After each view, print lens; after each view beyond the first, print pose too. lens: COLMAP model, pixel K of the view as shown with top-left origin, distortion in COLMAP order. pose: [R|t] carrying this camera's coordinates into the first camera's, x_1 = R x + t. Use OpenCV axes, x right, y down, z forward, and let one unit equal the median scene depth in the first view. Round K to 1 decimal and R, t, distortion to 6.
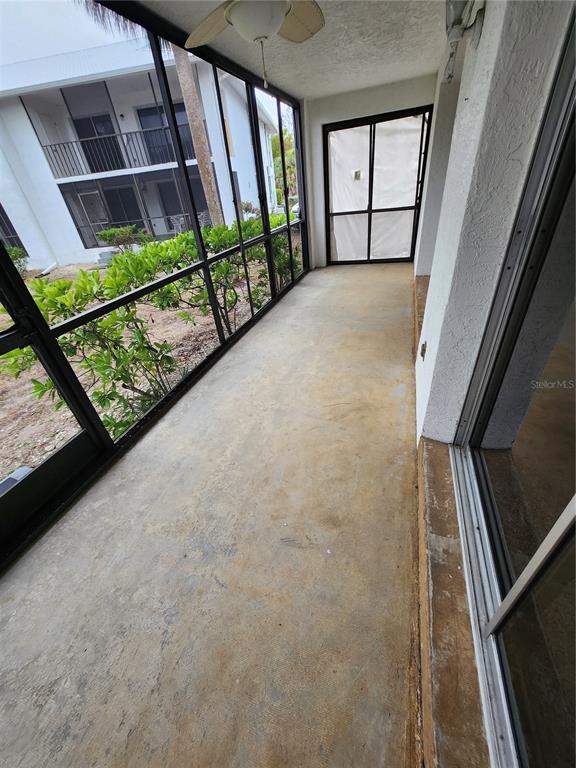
lens RADIAL K [[302.7, 0, 289.7], [0, 302.7, 387.4], [0, 0, 1]] dist [0.000971, 0.000283]
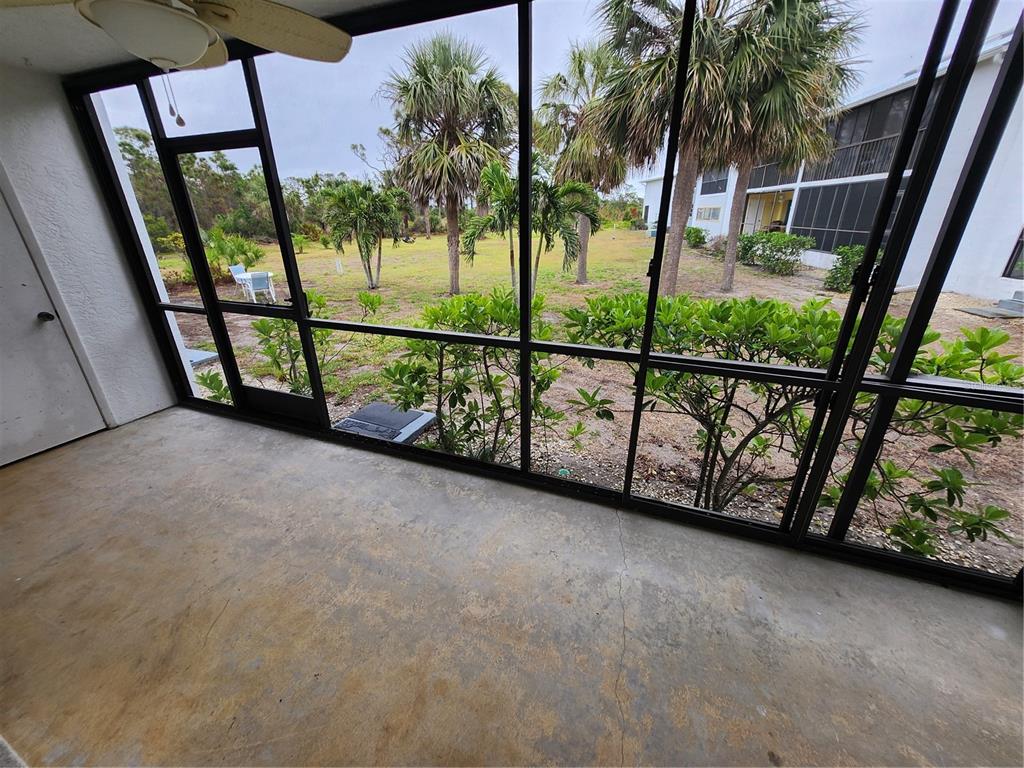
lens RADIAL K [[400.1, 0, 513.9], [0, 400.1, 383.1], [0, 0, 1]] dist [-0.000507, 0.001120]
pose [[-0.052732, 0.481165, -0.875043, 0.539352], [-0.546648, 0.719404, 0.428526, -0.850284], [0.835701, 0.500937, 0.225092, 1.041988]]
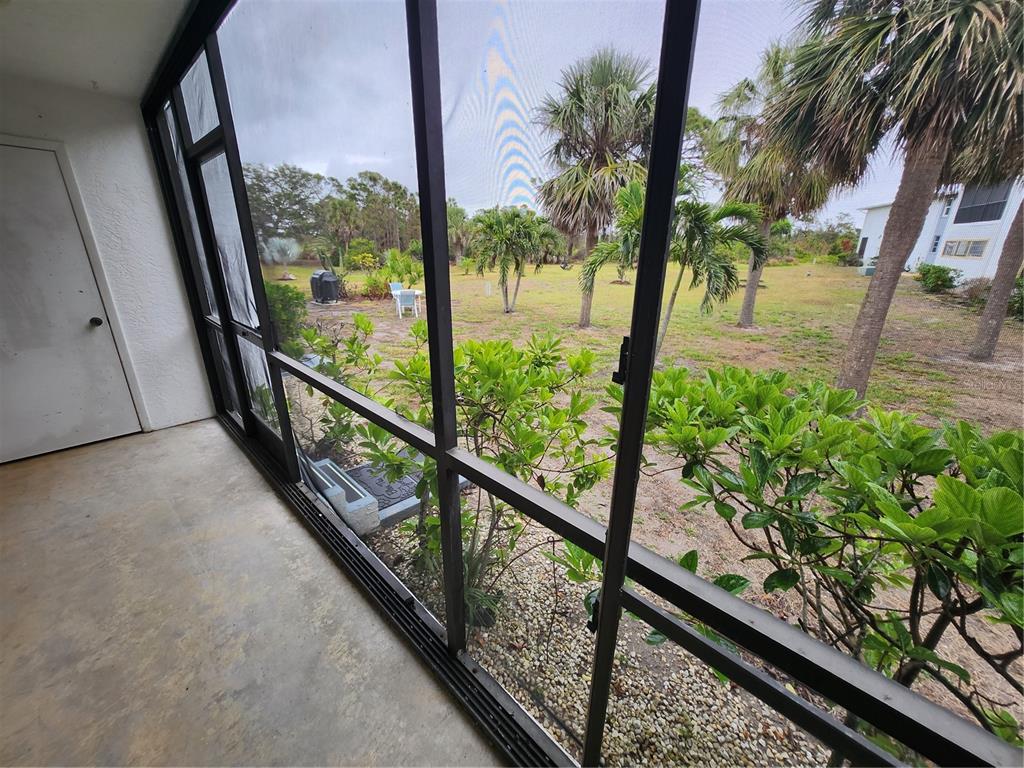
lens RADIAL K [[400.1, 0, 513.9], [0, 400.1, 383.1], [0, 0, 1]] dist [-0.000507, 0.001120]
pose [[-0.437984, 0.387722, -0.811074, 0.002871], [-0.473051, 0.667804, 0.574683, -0.935465], [0.764456, 0.635382, -0.109076, 1.307160]]
